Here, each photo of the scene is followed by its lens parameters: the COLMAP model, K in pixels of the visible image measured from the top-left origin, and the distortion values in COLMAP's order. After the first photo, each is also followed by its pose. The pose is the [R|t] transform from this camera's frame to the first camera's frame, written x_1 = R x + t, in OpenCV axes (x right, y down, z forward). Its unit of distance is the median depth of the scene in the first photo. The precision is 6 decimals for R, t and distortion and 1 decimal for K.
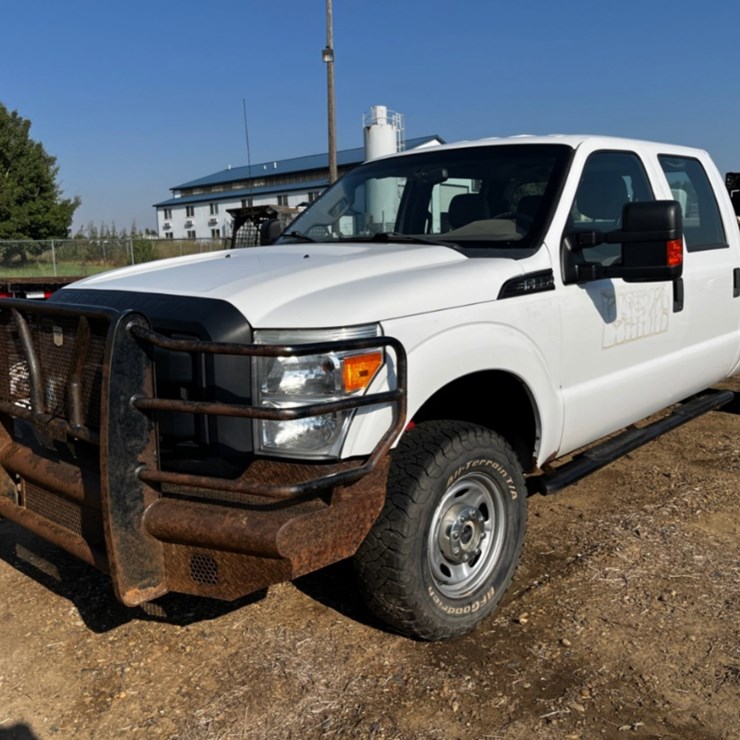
lens RADIAL K [[770.9, 0, 370.0], [0, 770.9, 370.0], [0, 0, 1]] dist [0.042352, -0.005189]
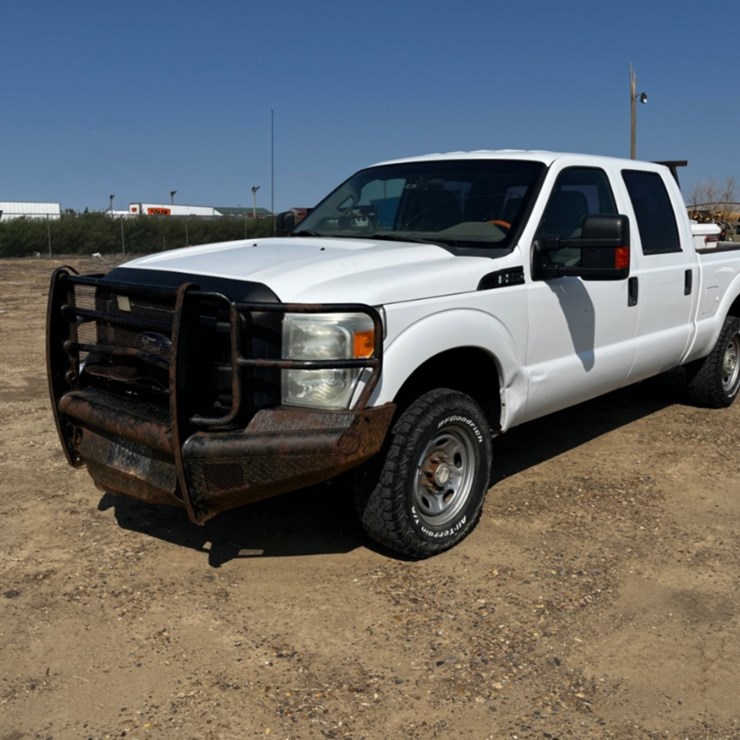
lens RADIAL K [[770.9, 0, 370.0], [0, 770.9, 370.0], [0, 0, 1]] dist [0.042352, -0.005189]
pose [[0.999268, 0.035956, 0.013065, -0.016109], [-0.036216, 0.999139, 0.020262, 0.016637], [-0.012325, -0.020720, 0.999709, -0.224794]]
